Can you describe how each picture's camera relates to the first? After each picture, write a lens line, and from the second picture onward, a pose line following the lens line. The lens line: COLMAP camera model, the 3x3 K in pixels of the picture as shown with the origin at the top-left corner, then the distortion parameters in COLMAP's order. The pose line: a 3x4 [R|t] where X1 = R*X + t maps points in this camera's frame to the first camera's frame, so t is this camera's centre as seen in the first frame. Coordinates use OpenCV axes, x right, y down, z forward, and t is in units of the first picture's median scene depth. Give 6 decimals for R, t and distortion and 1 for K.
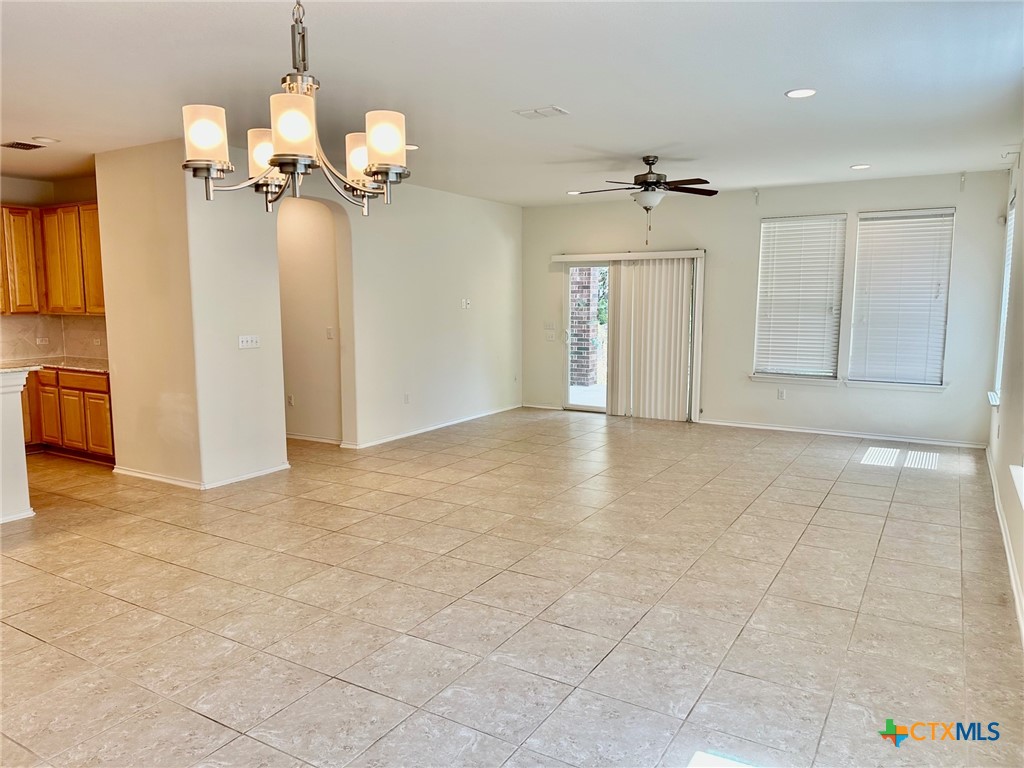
lens RADIAL K [[717.5, 0, 512.0], [0, 717.5, 384.0], [0, 0, 1]] dist [0.091492, -0.133023]
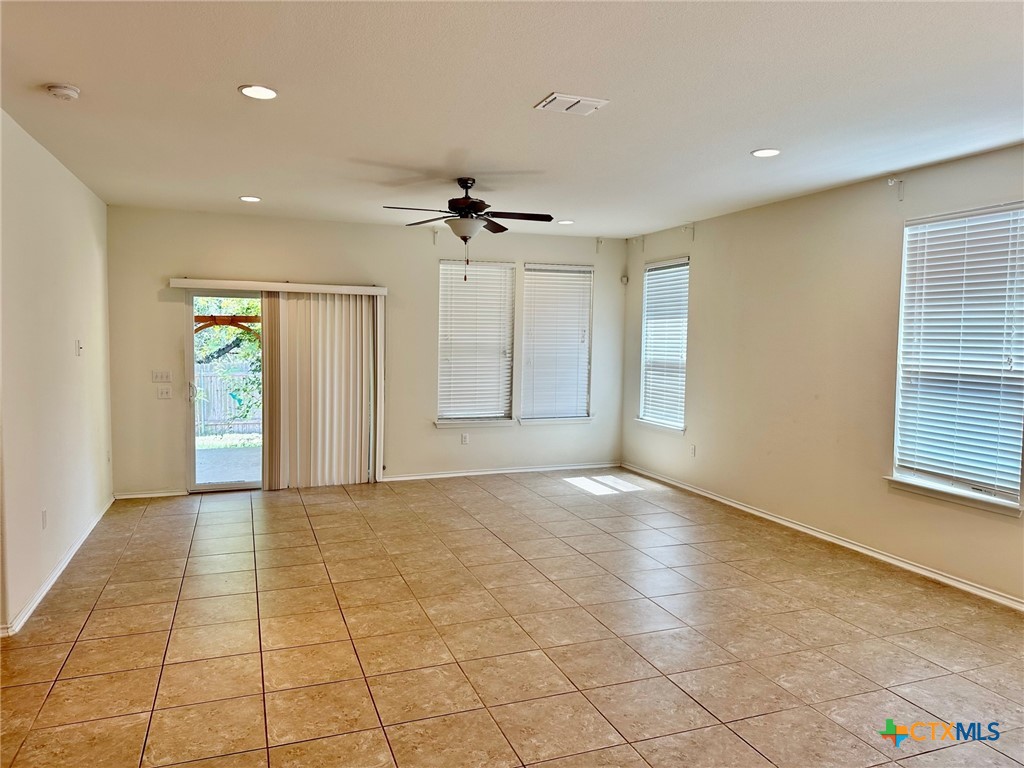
lens RADIAL K [[717.5, 0, 512.0], [0, 717.5, 384.0], [0, 0, 1]] dist [0.091492, -0.133023]
pose [[0.610514, -0.047378, 0.790587, -0.394909], [0.085020, 0.996362, -0.005945, -0.054643], [-0.787429, 0.070845, 0.612321, 0.390409]]
